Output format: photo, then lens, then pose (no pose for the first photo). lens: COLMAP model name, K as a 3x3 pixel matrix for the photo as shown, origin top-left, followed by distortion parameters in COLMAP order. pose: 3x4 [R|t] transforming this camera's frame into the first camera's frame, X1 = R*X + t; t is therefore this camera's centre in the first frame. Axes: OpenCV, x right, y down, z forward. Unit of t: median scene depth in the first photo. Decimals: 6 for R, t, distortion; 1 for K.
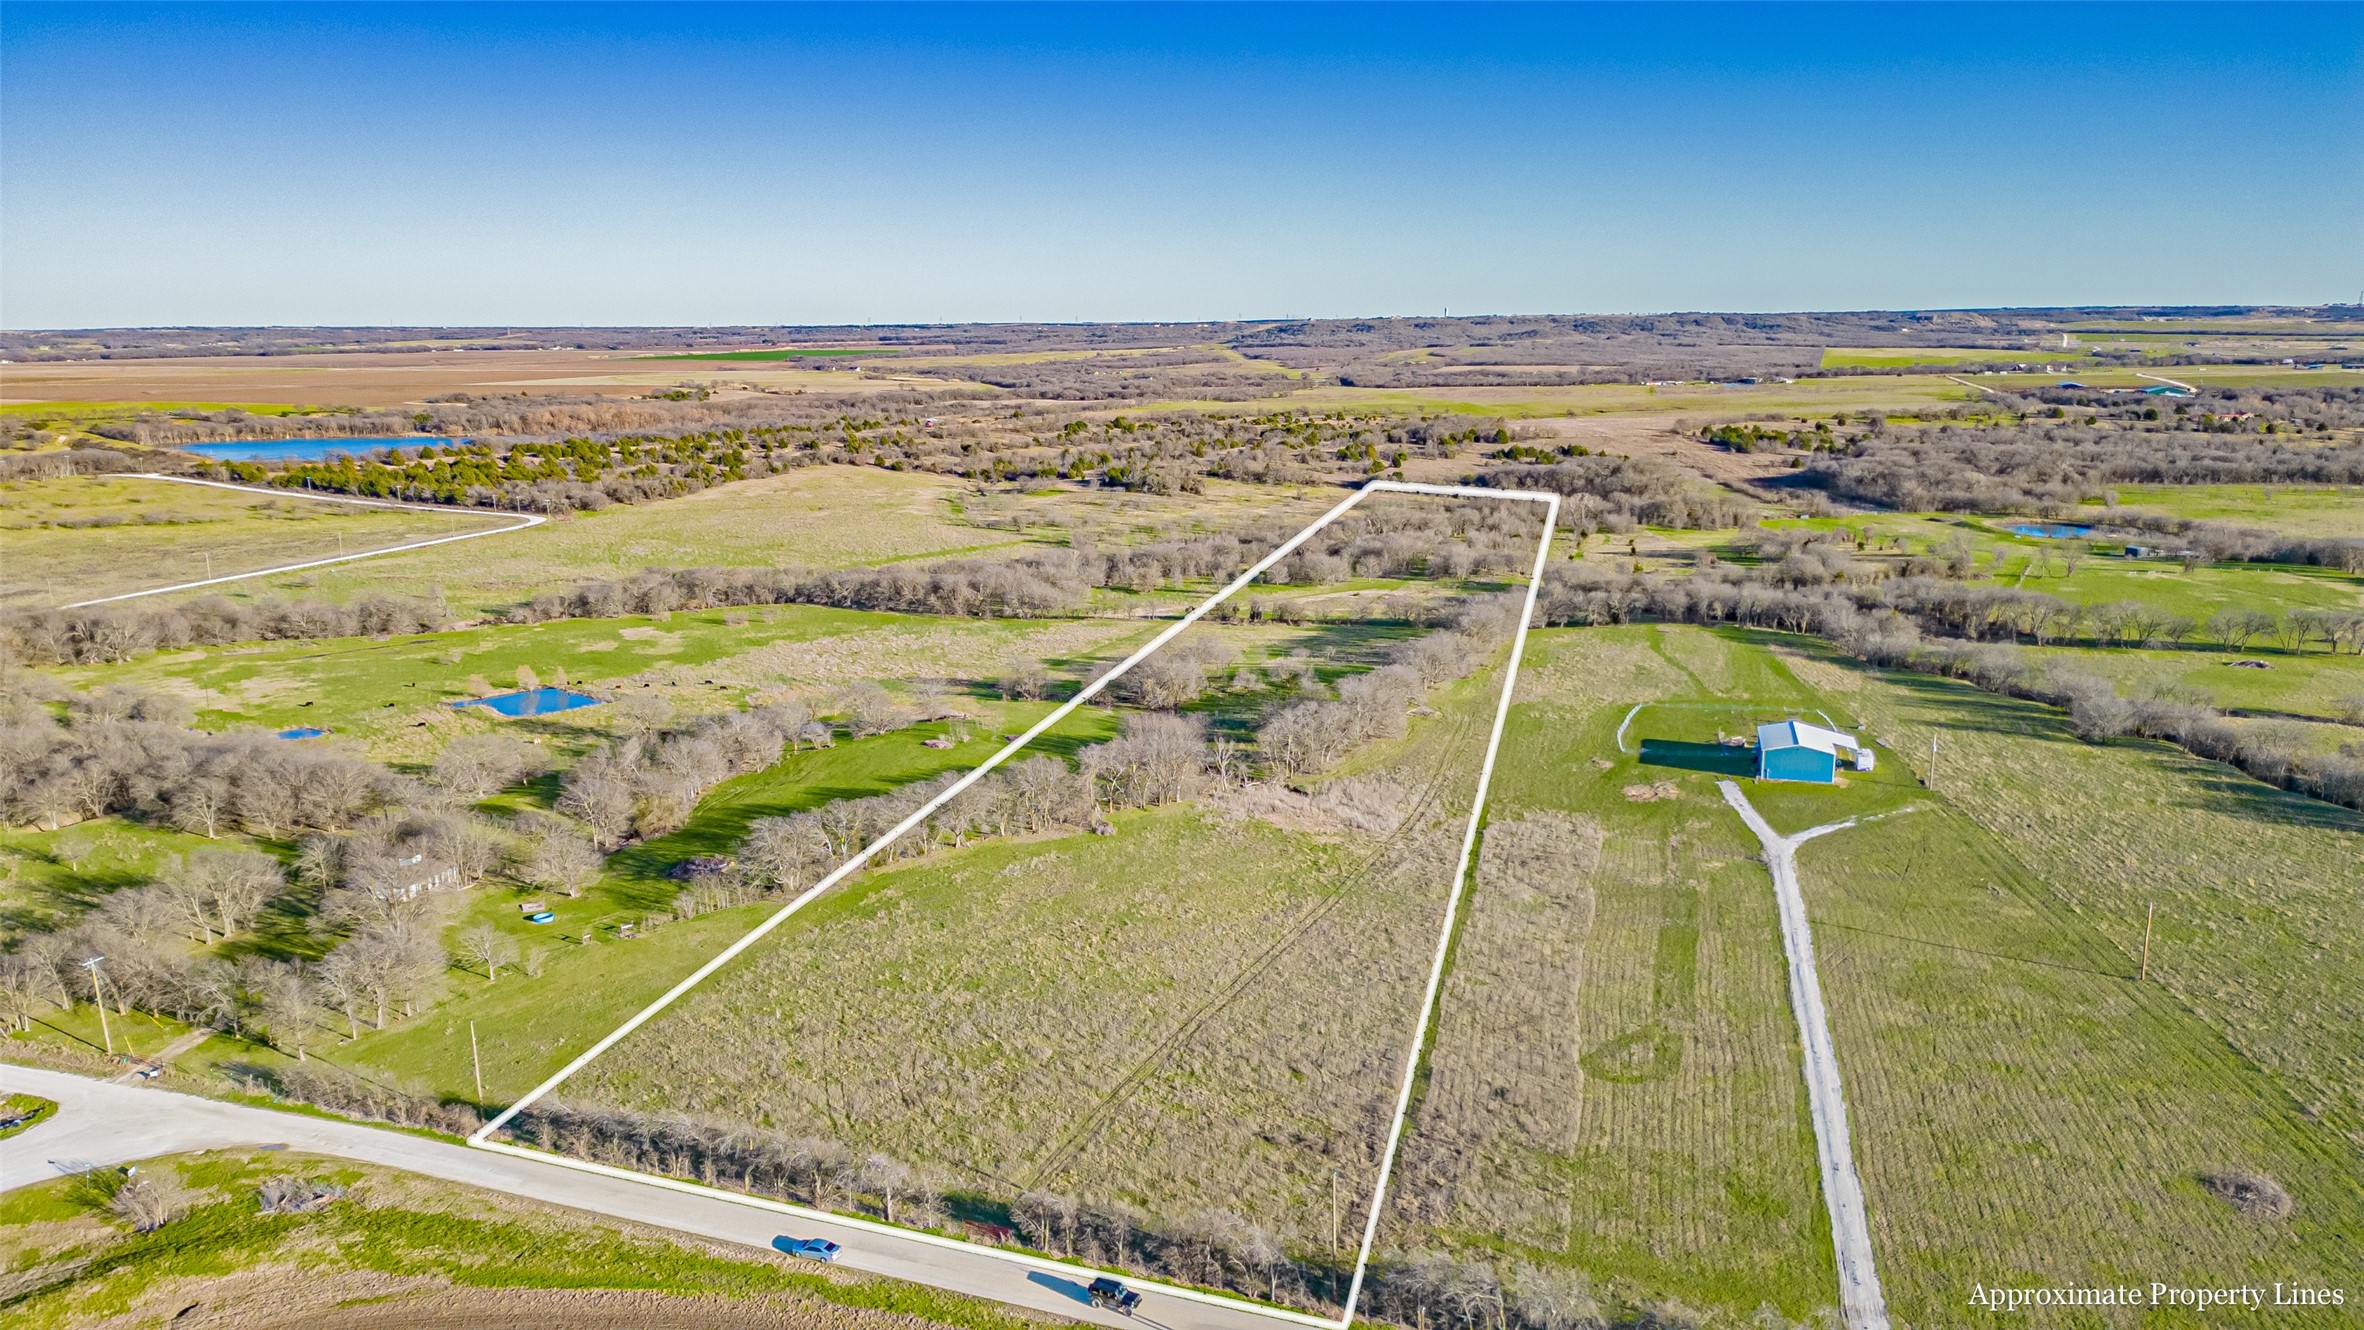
lens RADIAL K [[1641.8, 0, 1173.7], [0, 1641.8, 672.2], [0, 0, 1]] dist [0.099793, -0.114977]
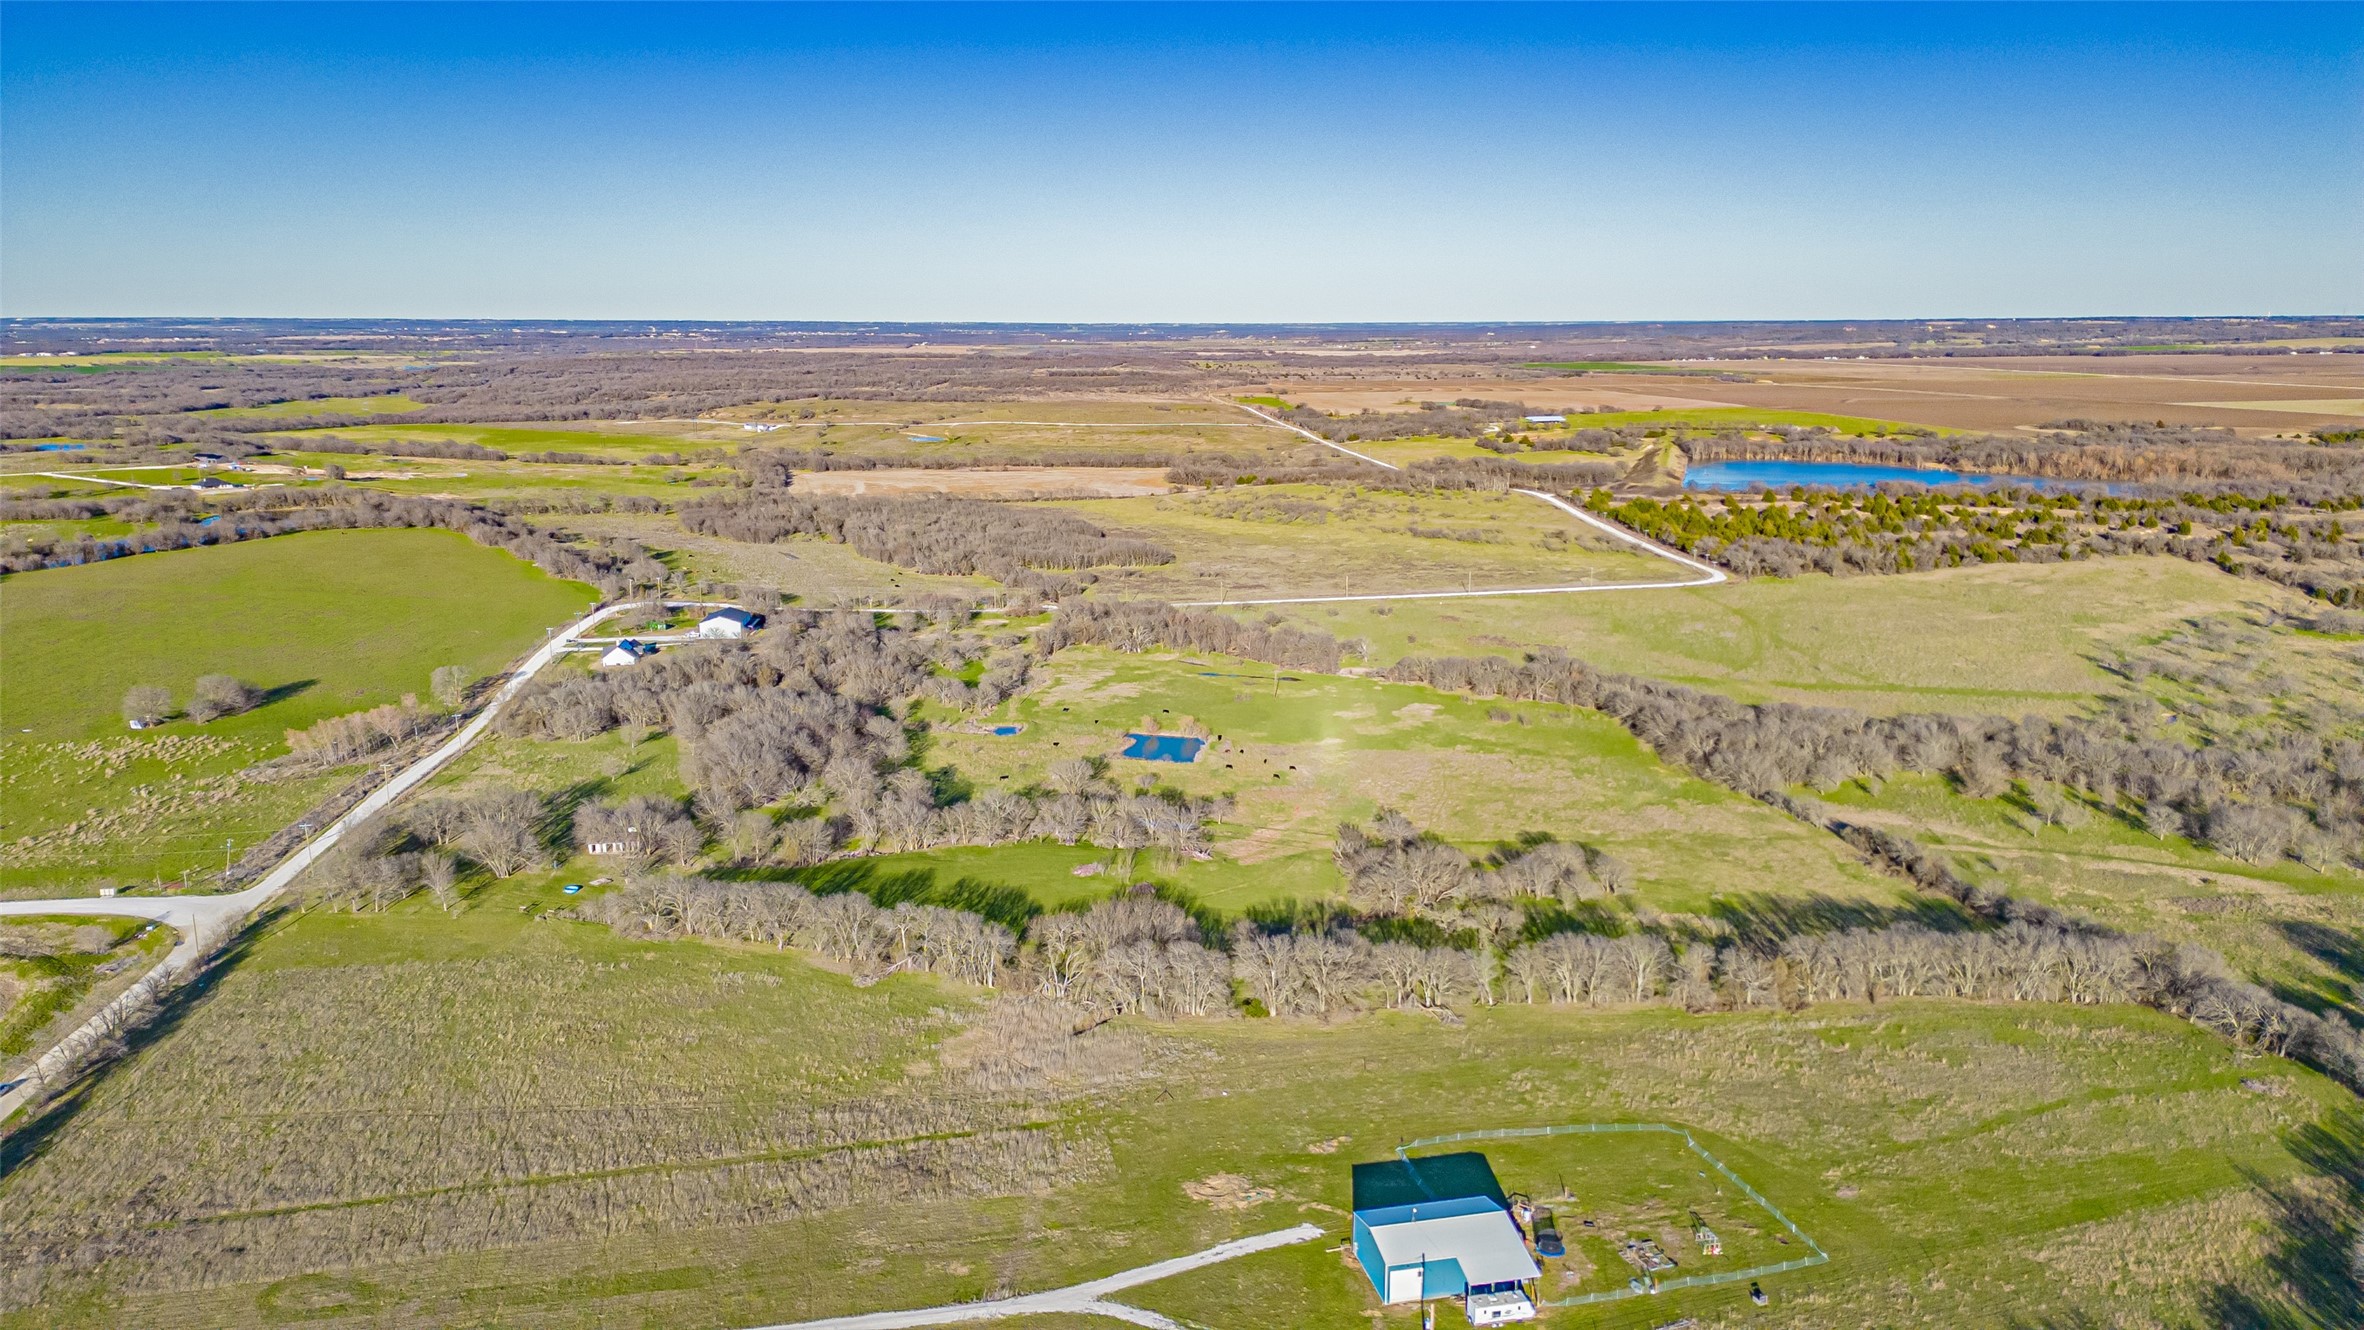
lens RADIAL K [[1641.8, 0, 1173.7], [0, 1641.8, 672.2], [0, 0, 1]] dist [0.099793, -0.114977]
pose [[0.488457, 0.191427, -0.851331, 0.295756], [-0.182821, 0.976437, 0.114662, -0.082715], [0.853221, 0.099633, 0.511945, 0.186141]]
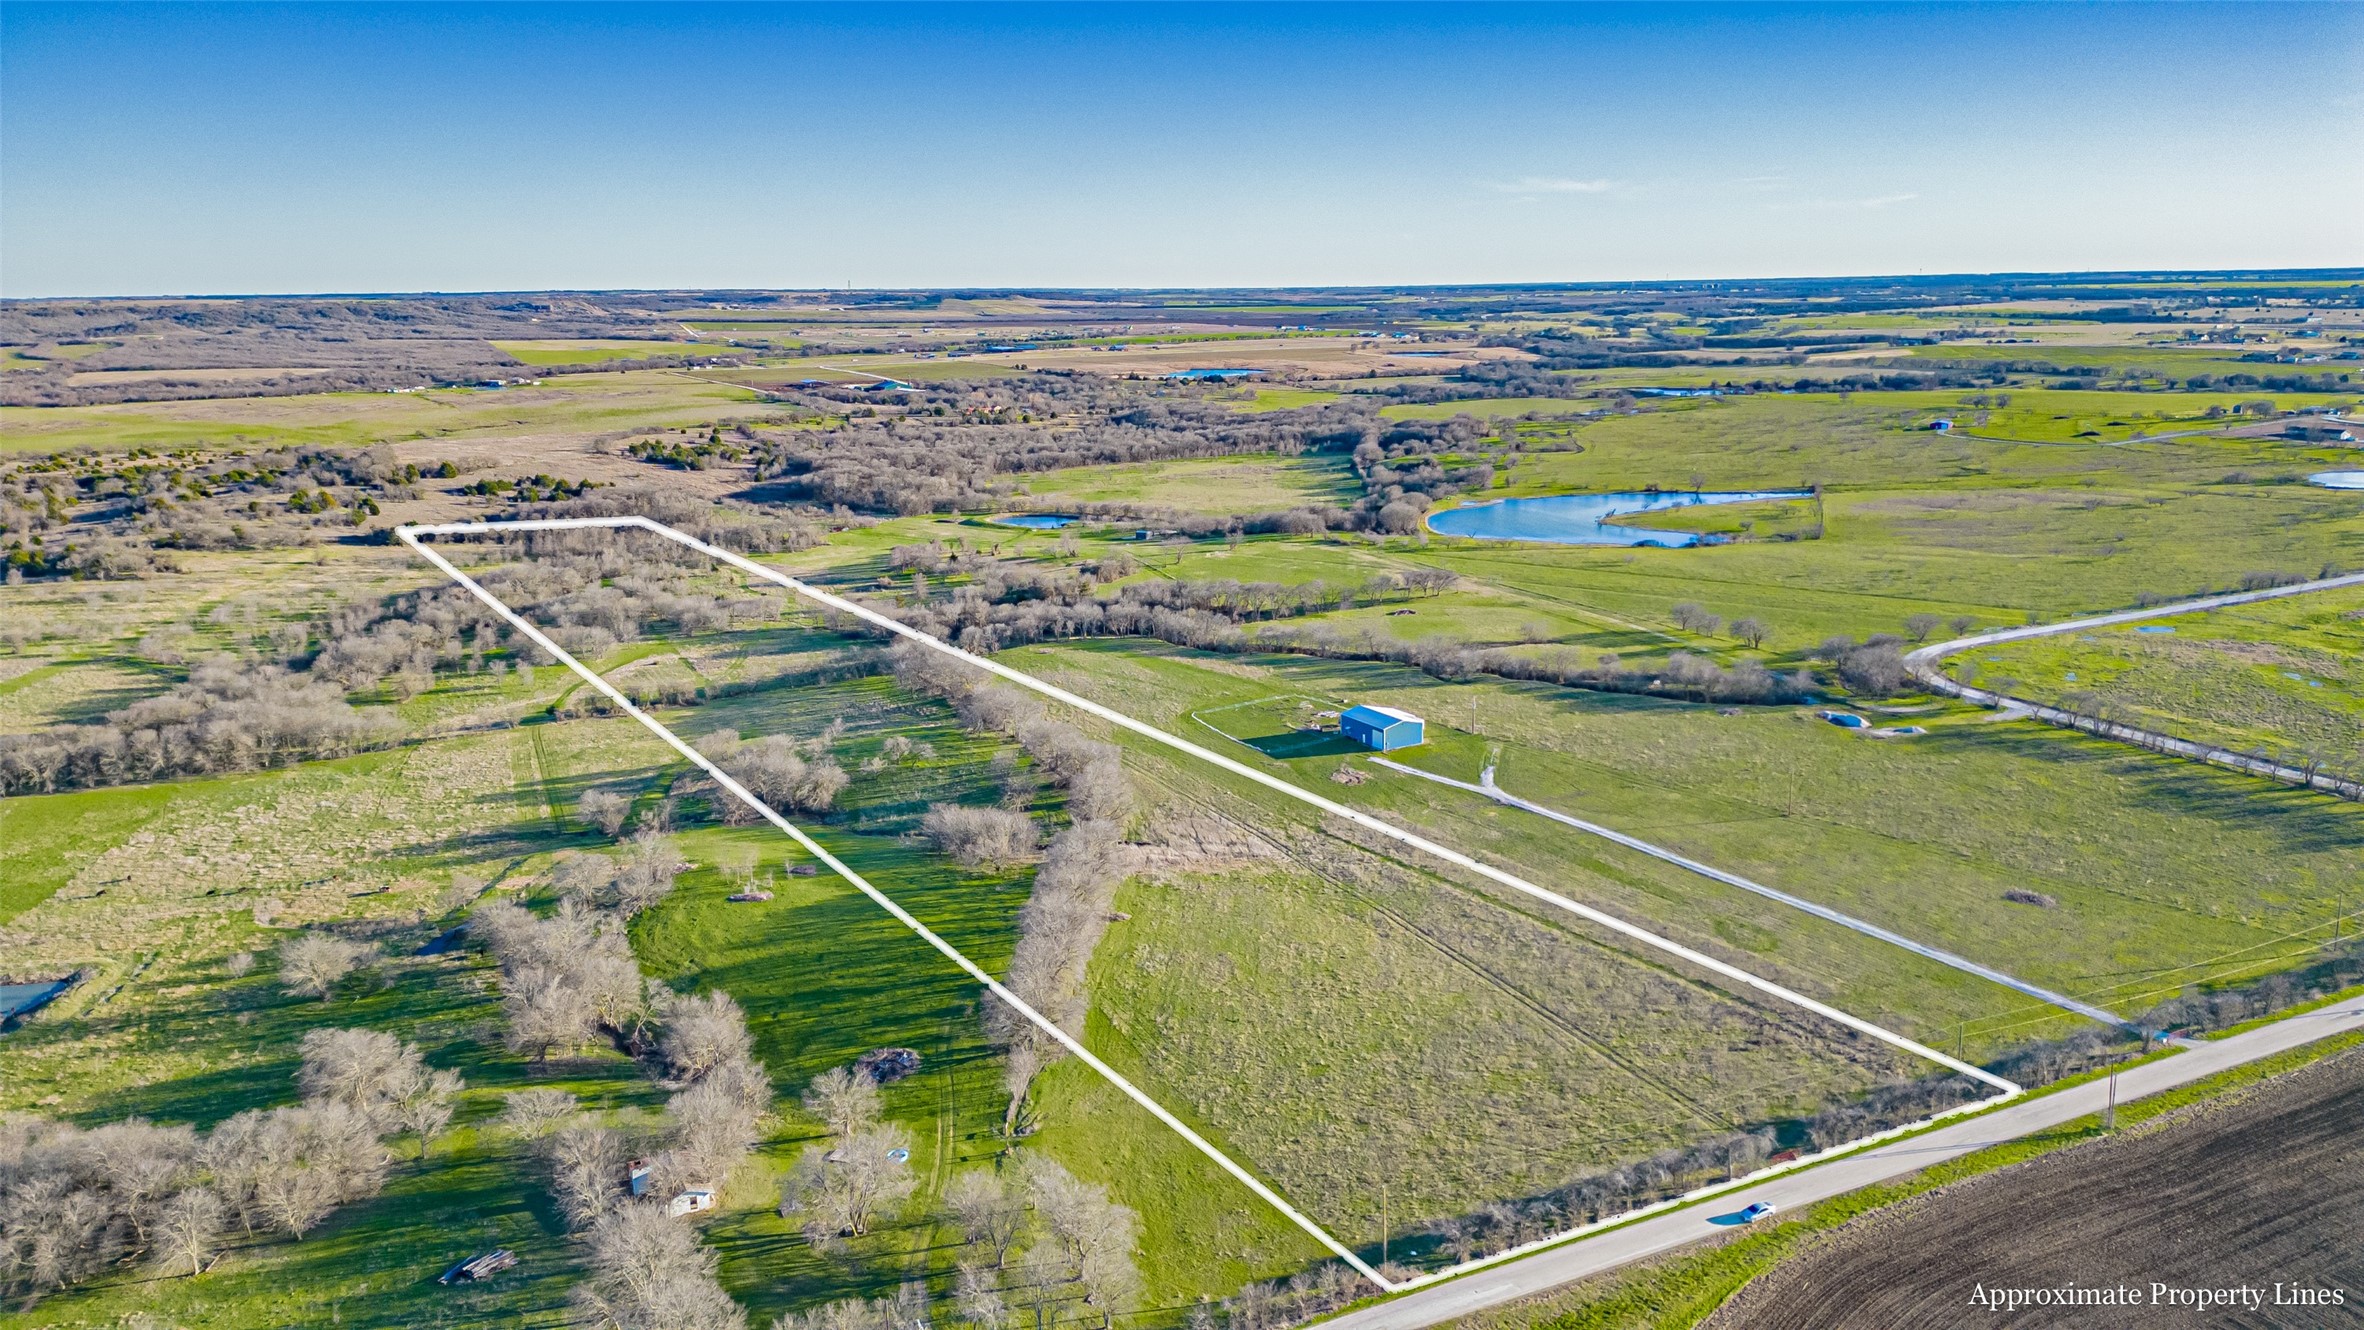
lens RADIAL K [[1639.6, 0, 1172.7], [0, 1639.6, 672.9], [0, 0, 1]] dist [0.099433, -0.123013]
pose [[0.684298, -0.169079, 0.709330, -0.237621], [0.160986, 0.983774, 0.079191, -0.043755], [-0.711210, 0.060002, 0.700414, 0.062127]]
